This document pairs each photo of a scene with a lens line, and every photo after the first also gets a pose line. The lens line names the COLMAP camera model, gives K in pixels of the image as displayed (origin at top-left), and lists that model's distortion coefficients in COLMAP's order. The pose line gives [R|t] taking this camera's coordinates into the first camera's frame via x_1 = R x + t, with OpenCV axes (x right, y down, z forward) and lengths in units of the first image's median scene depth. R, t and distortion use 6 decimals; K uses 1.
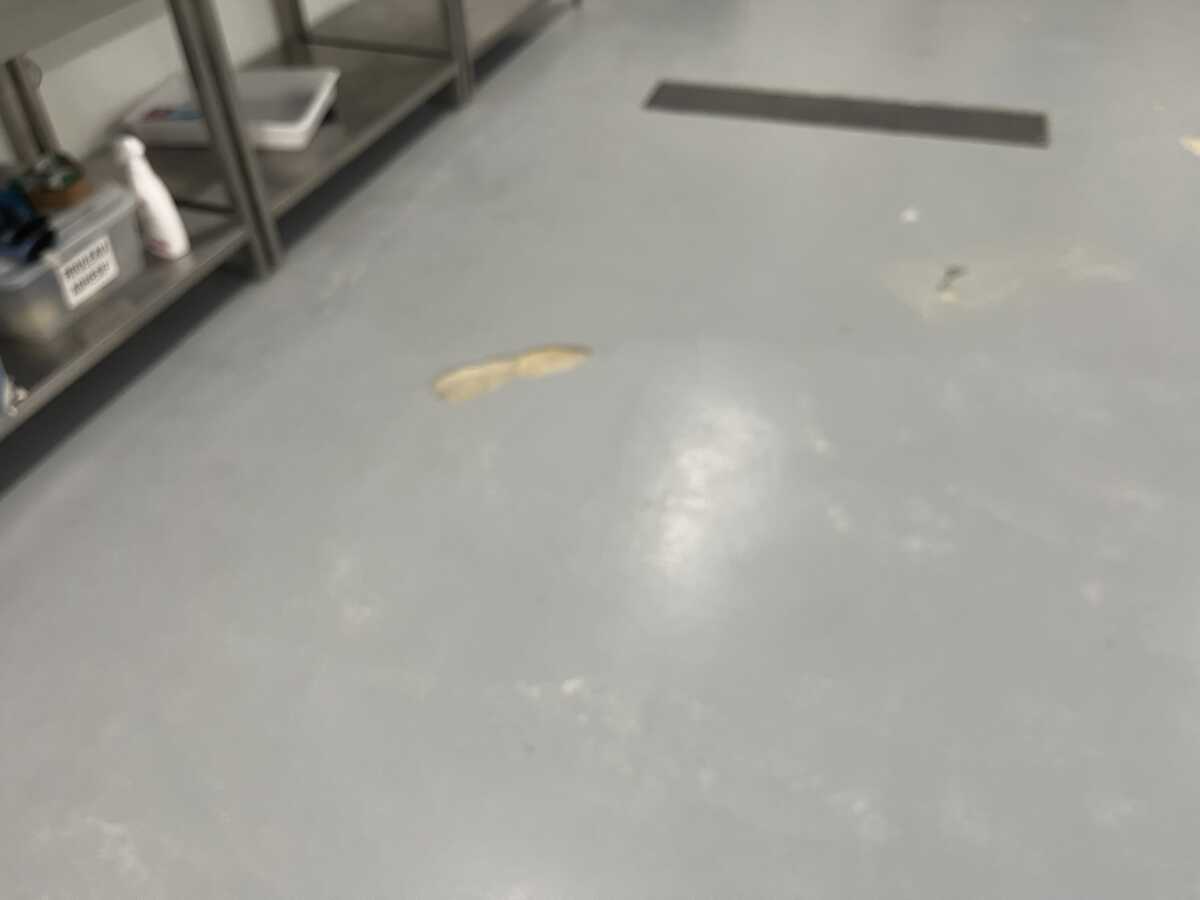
lens RADIAL K [[909.1, 0, 600.0], [0, 909.1, 450.0], [0, 0, 1]] dist [0.131689, -0.186082]
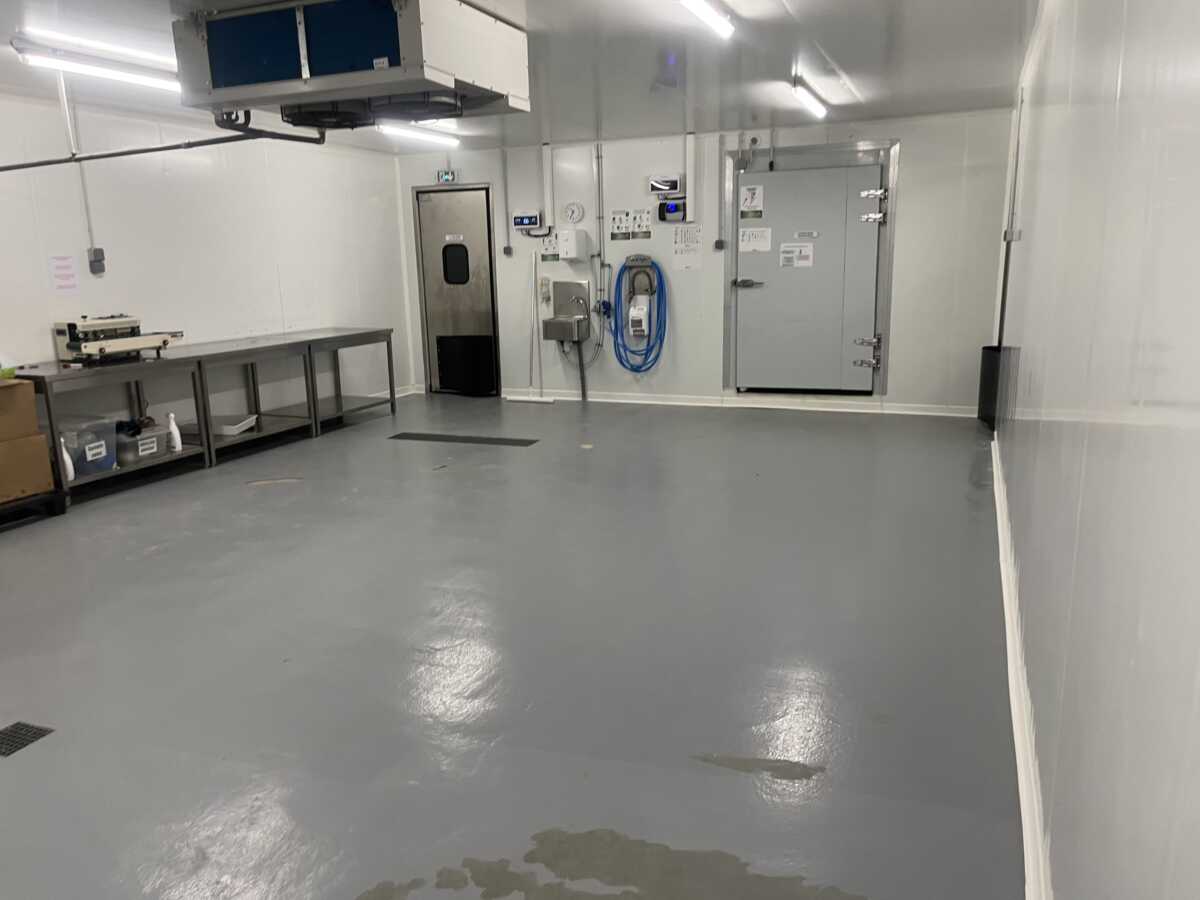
lens RADIAL K [[917.0, 0, 600.0], [0, 917.0, 450.0], [0, 0, 1]] dist [0.054748, -0.000547]
pose [[0.998222, 0.012049, -0.058376, 0.817497], [-0.039737, 0.864495, -0.501068, 0.926263], [0.044429, 0.502496, 0.863437, -1.160263]]
